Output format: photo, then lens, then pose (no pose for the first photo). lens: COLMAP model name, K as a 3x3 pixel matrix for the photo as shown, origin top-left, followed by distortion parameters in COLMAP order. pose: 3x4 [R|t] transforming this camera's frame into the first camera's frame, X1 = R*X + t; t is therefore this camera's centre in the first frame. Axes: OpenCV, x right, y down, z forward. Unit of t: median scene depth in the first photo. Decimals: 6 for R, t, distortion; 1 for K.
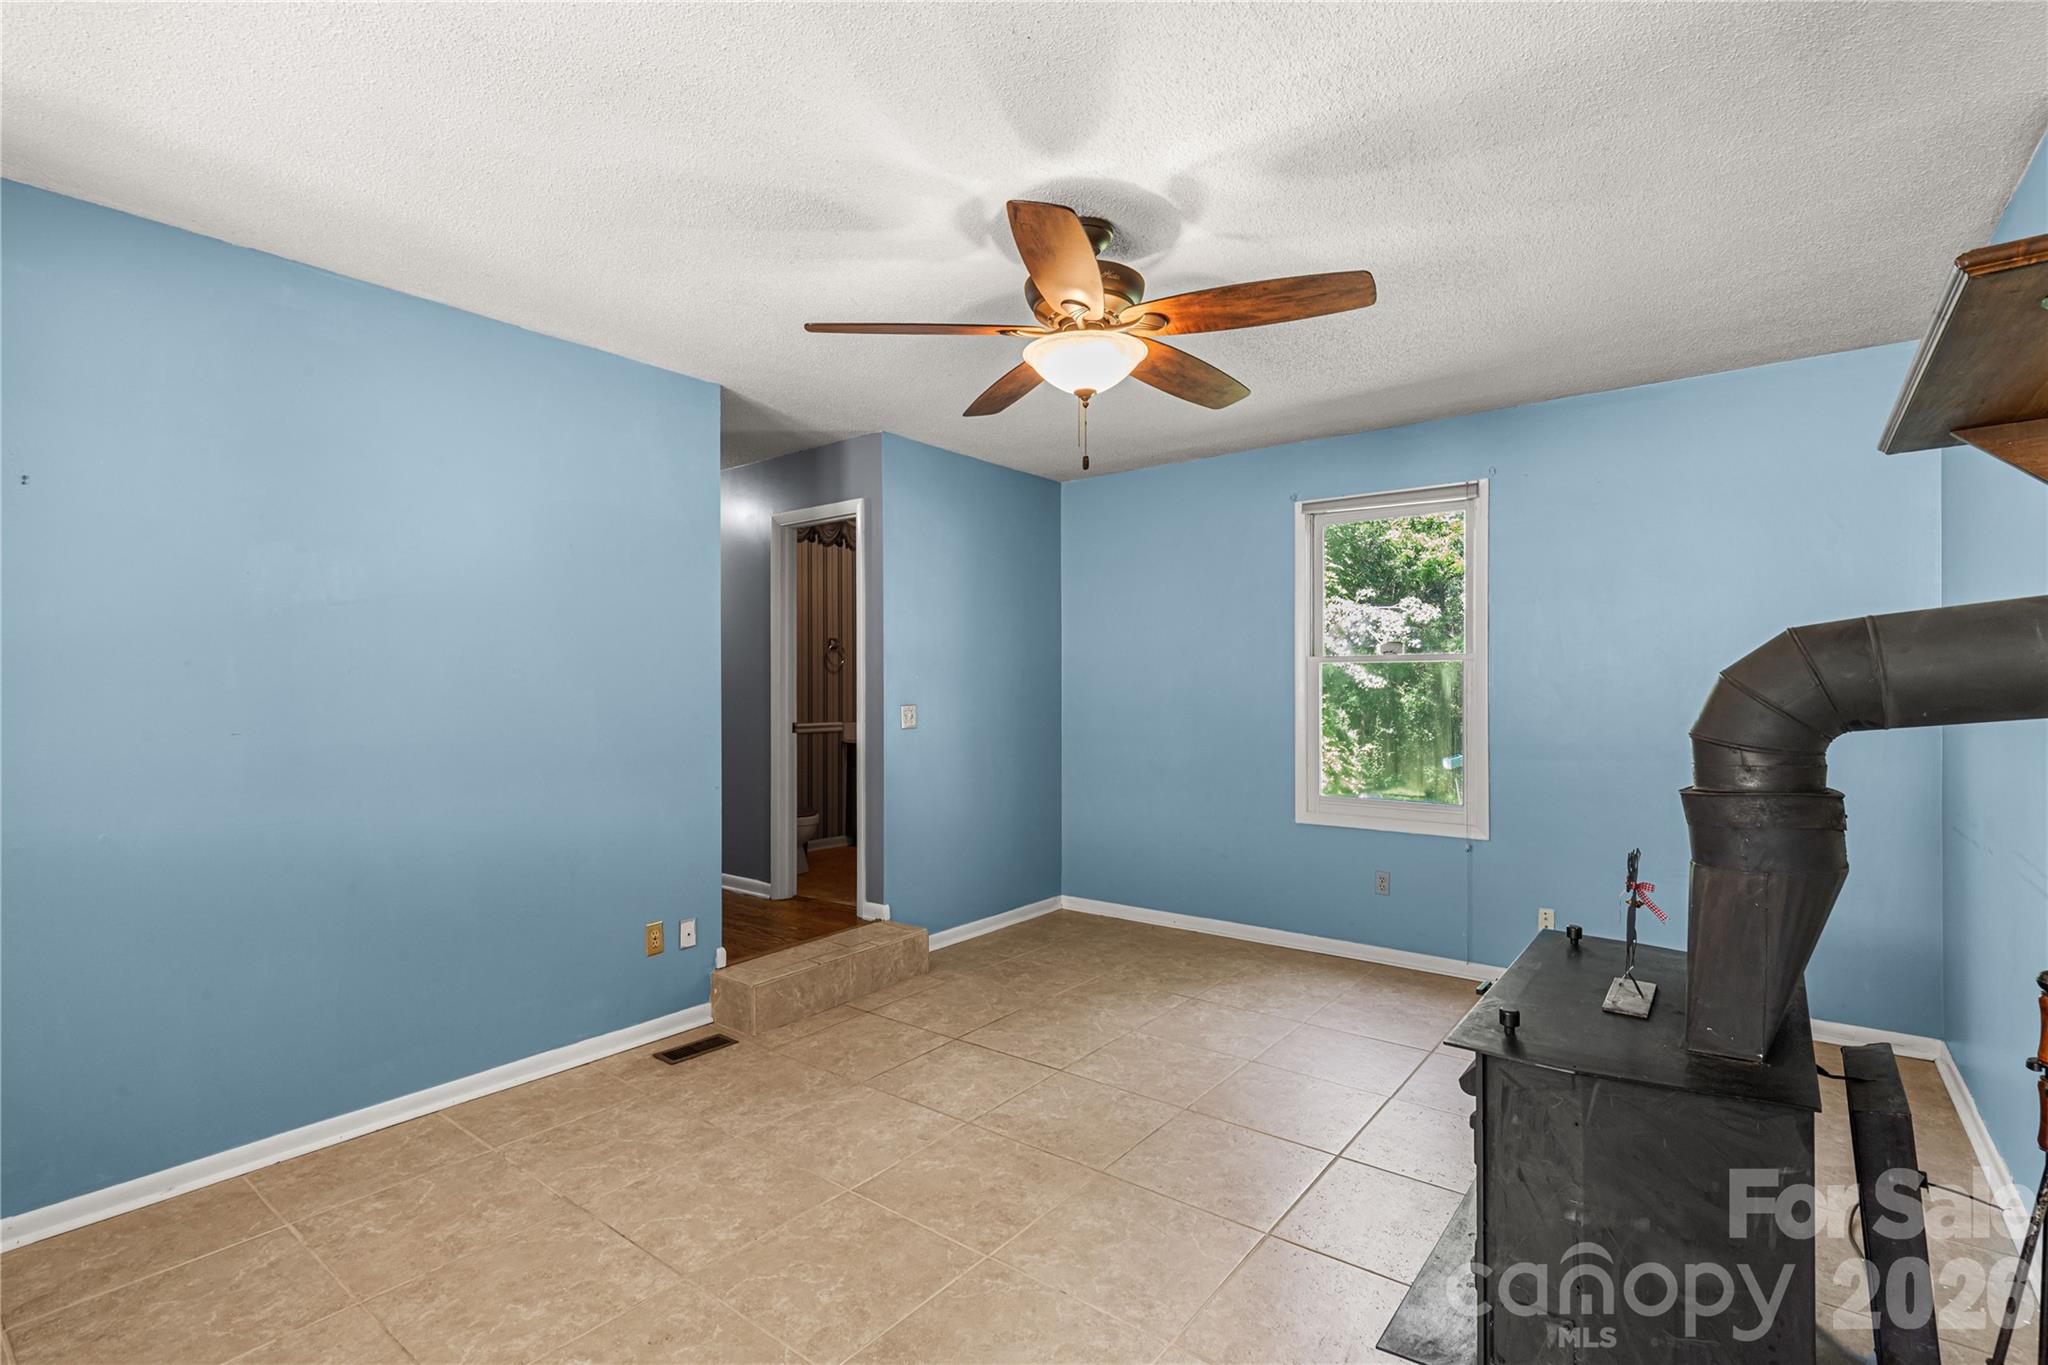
lens RADIAL K [[933.1, 0, 1026.3], [0, 933.1, 678.8], [0, 0, 1]] dist [0.012176, 0.001253]
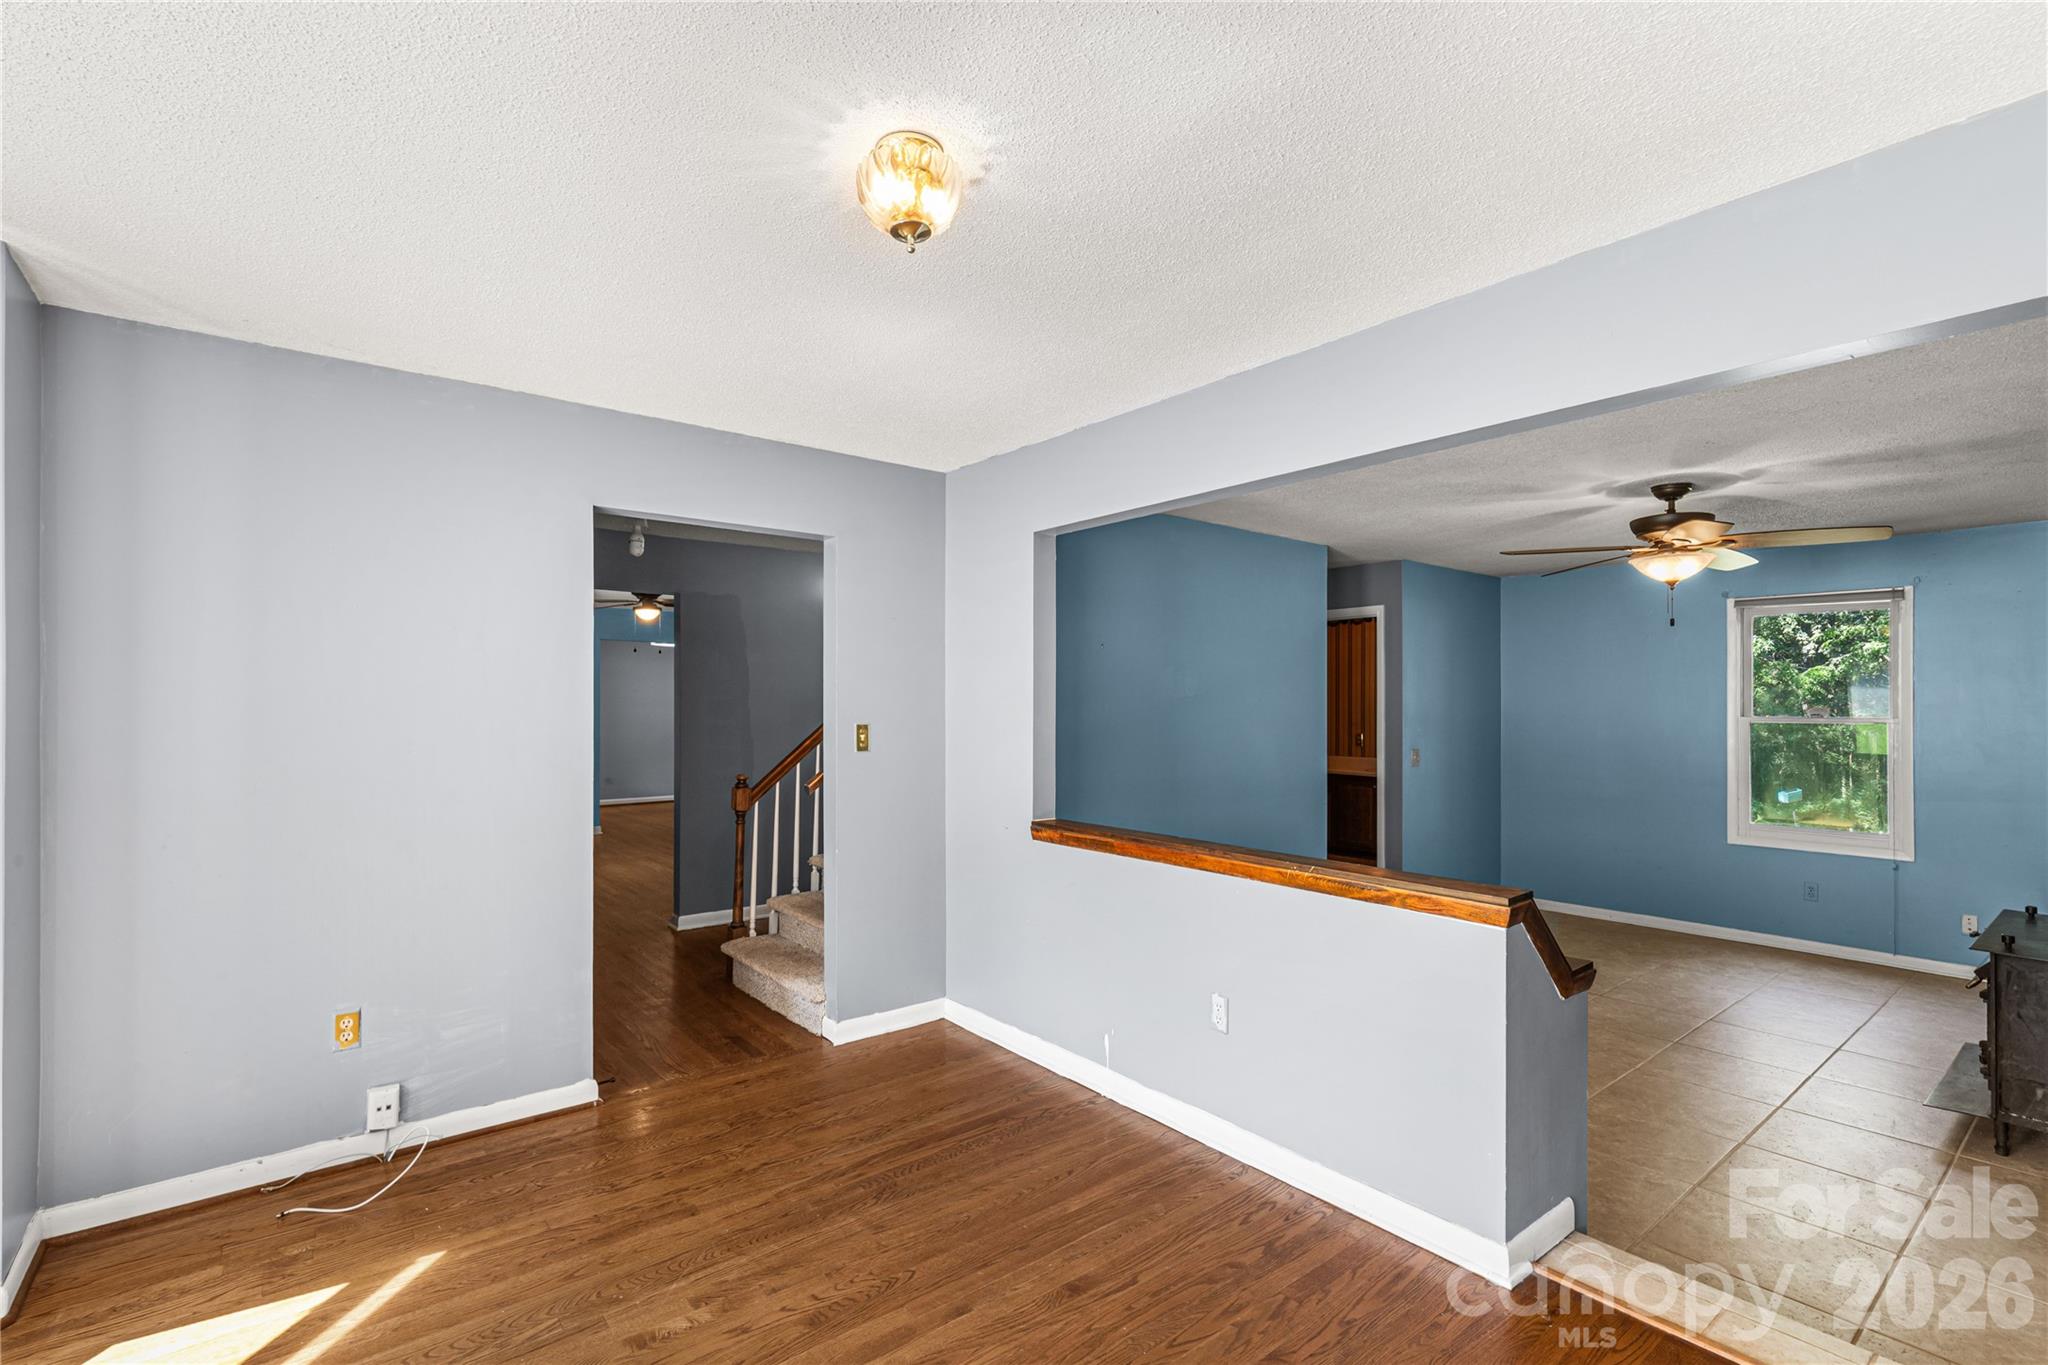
lens RADIAL K [[933.1, 0, 1020.9], [0, 933.1, 689.1], [0, 0, 1]] dist [0.012176, 0.001253]
pose [[0.974990, 0.000413, -0.222248, -0.429452], [-0.001911, 0.999977, -0.006527, -0.057730], [0.222240, 0.006789, 0.974968, -0.565508]]
